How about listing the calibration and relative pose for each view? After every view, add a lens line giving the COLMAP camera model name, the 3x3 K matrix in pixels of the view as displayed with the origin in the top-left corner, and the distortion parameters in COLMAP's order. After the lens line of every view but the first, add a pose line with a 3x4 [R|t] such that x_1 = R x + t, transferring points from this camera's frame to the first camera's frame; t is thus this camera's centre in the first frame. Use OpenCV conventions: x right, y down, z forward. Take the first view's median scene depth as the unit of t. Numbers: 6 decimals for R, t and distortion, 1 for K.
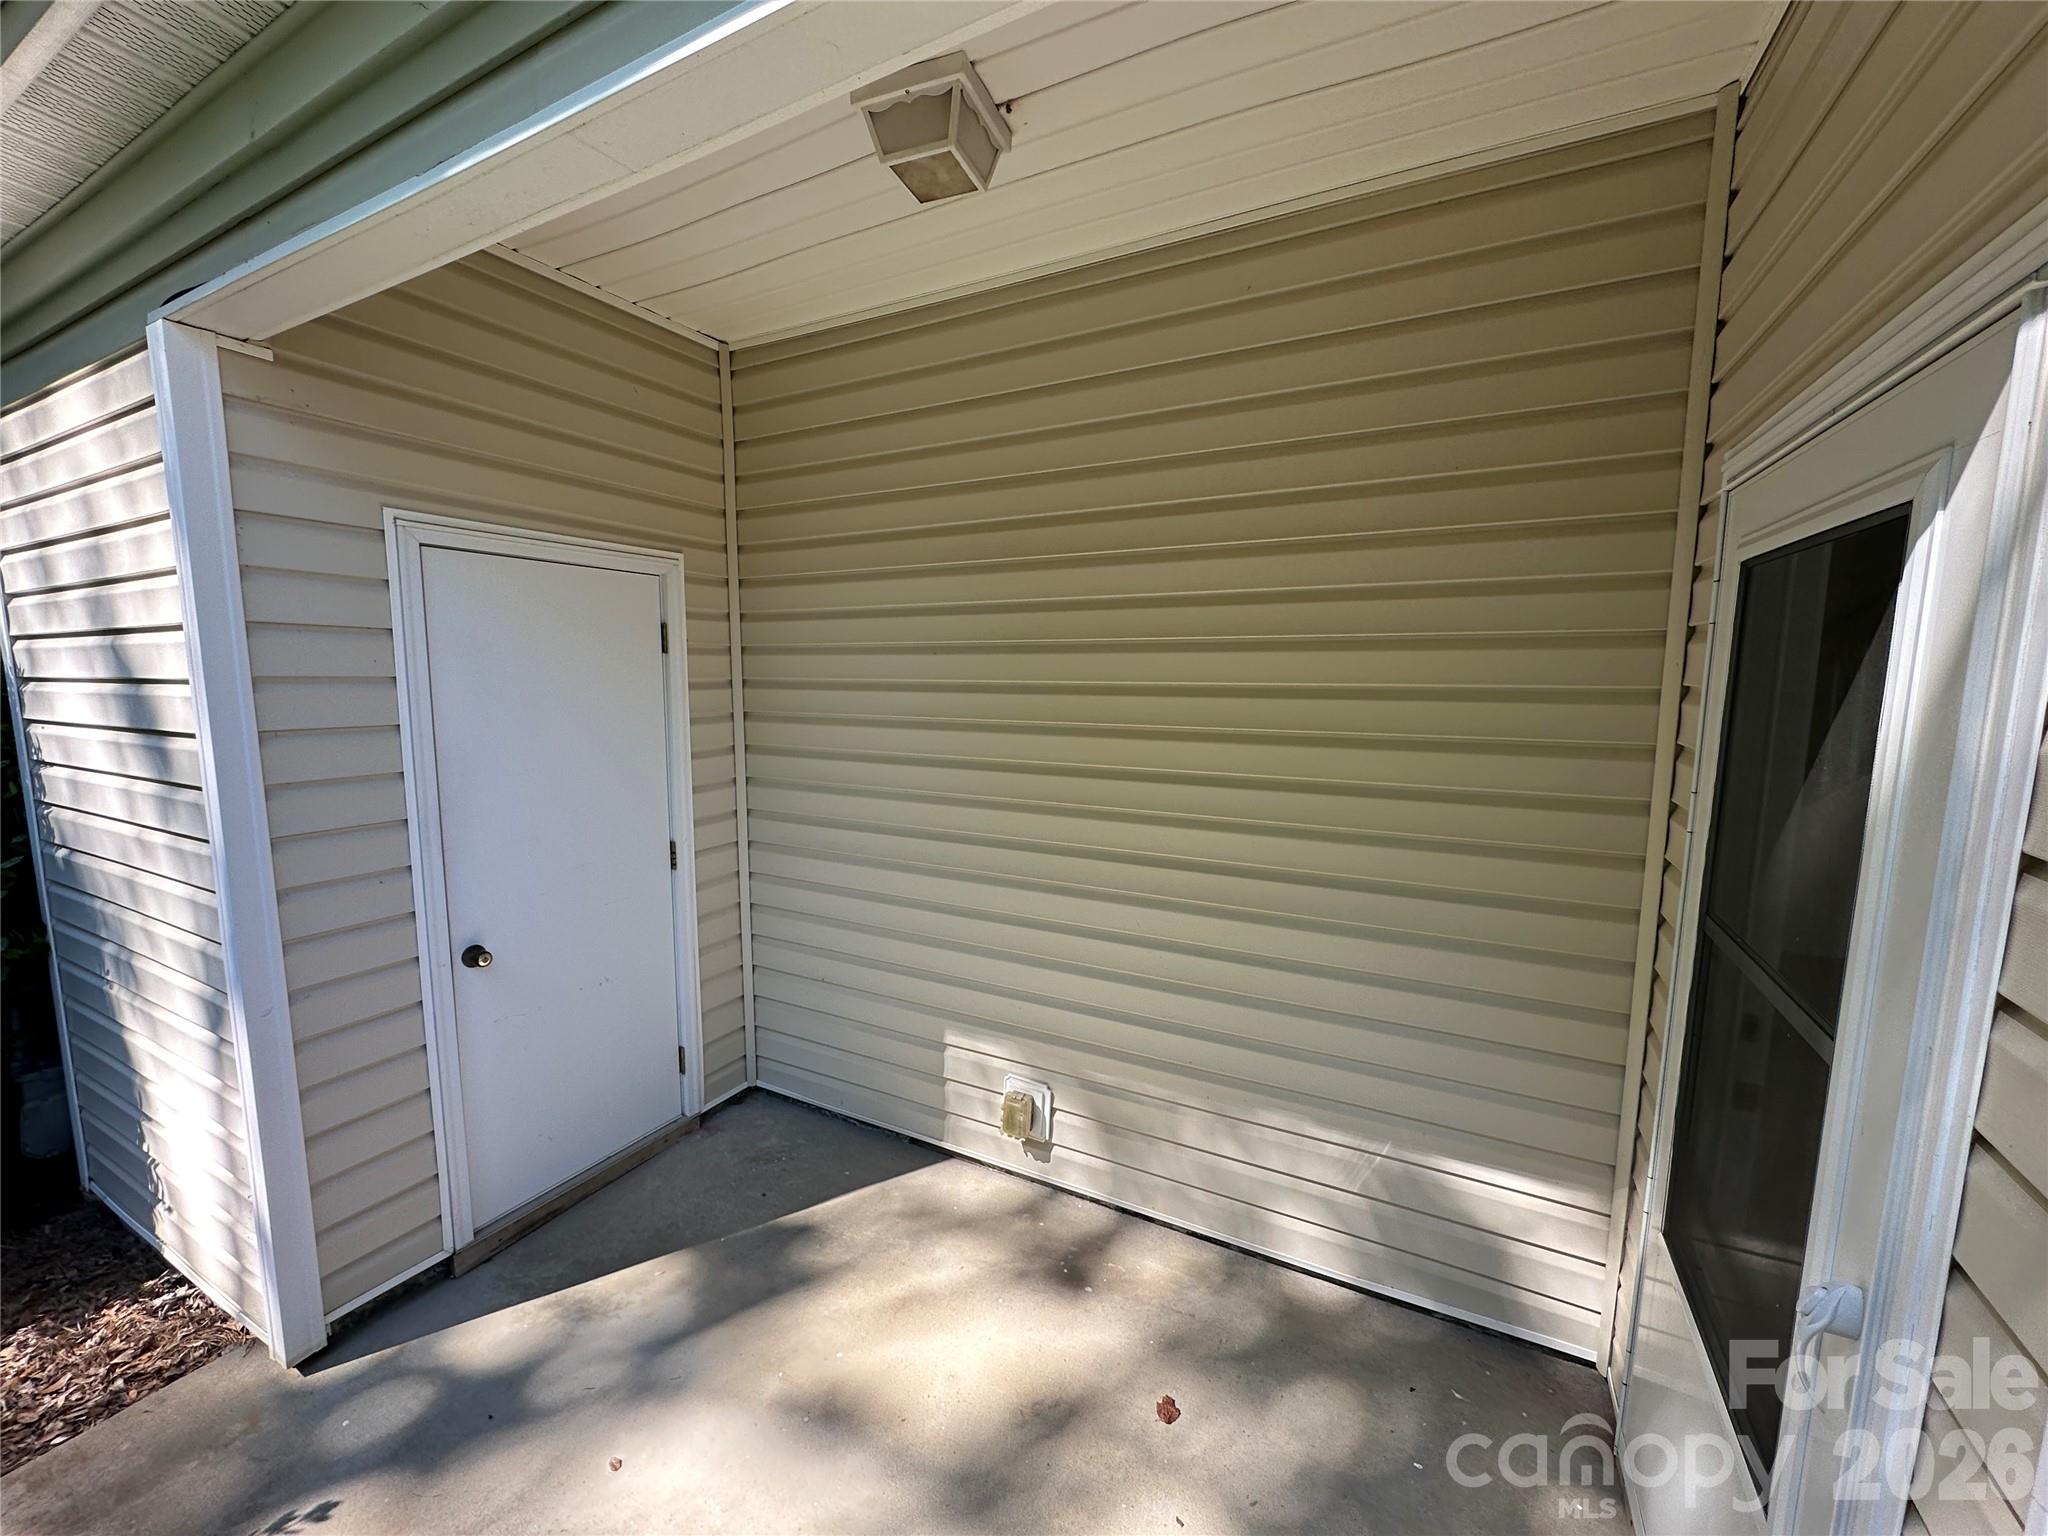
lens RADIAL K [[825.7, 0, 1024.0], [0, 825.7, 768.0], [0, 0, 1]] dist [-0.000490, -0.000040]
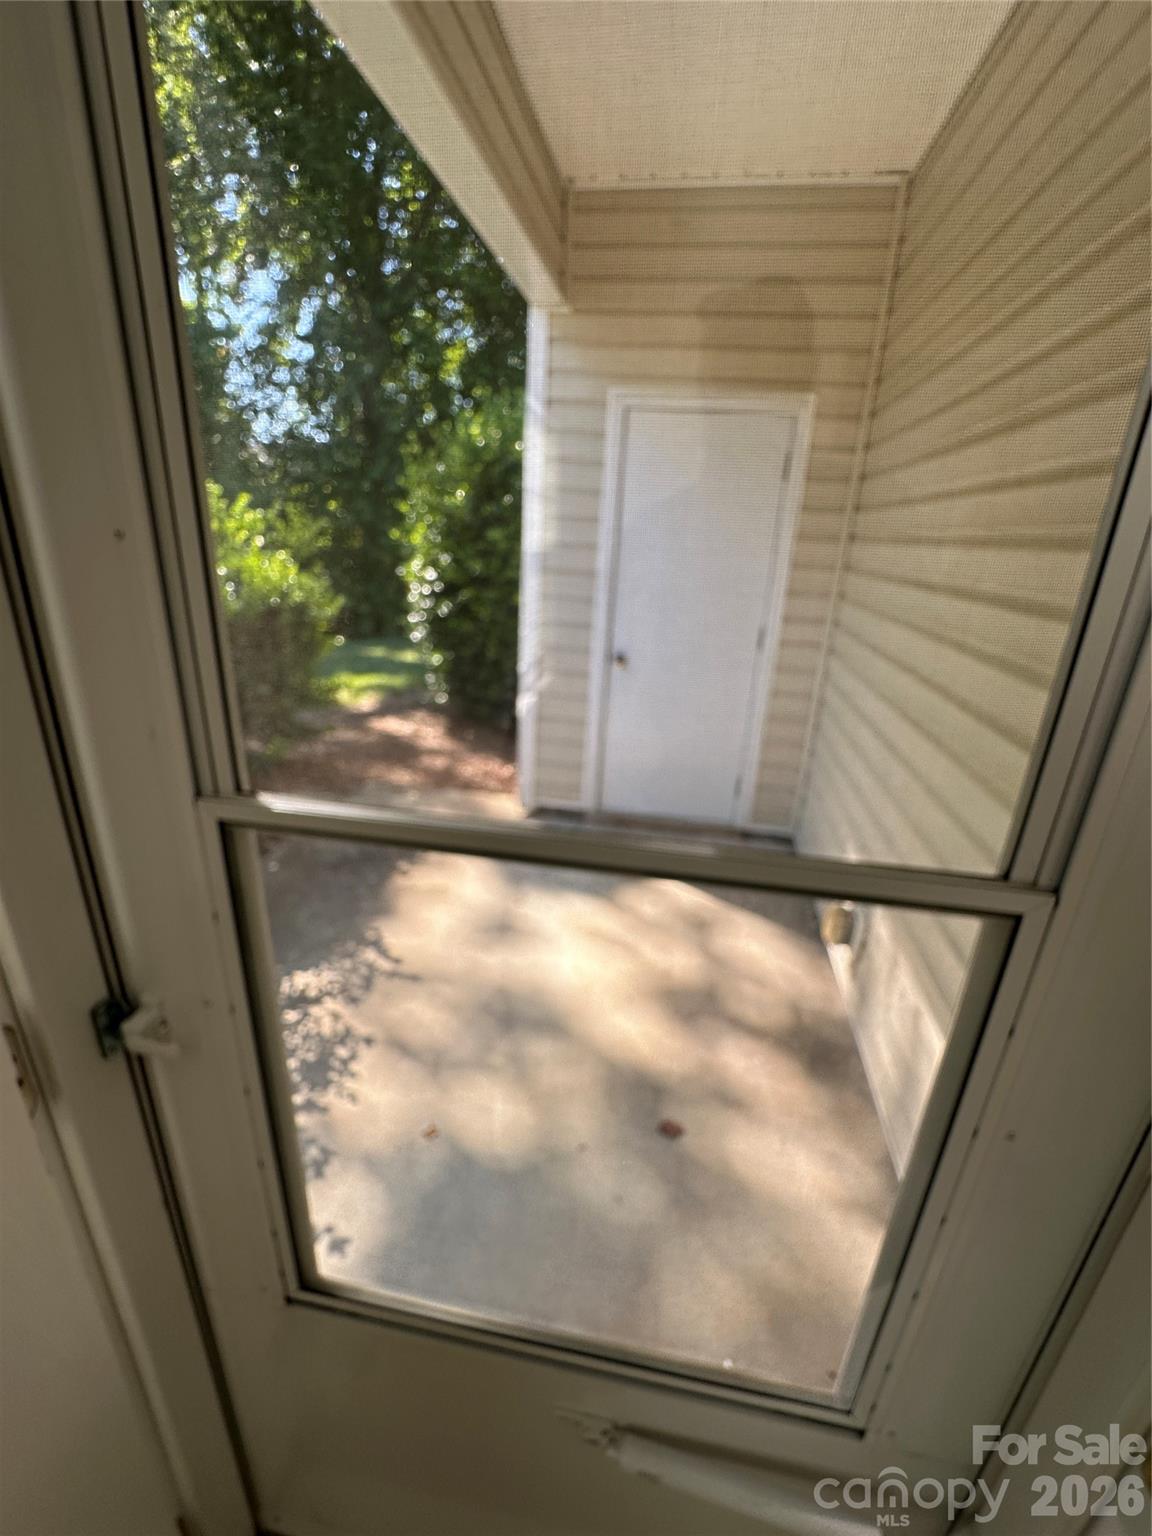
lens RADIAL K [[626.4, 0, 576.0], [0, 626.4, 768.0], [0, 0, 1]] dist [-0.030691, 0.000041]
pose [[0.310334, 0.345618, -0.885574, 0.479433], [-0.157128, 0.937403, 0.310783, 0.030617], [0.937552, 0.042702, 0.345214, 0.386682]]
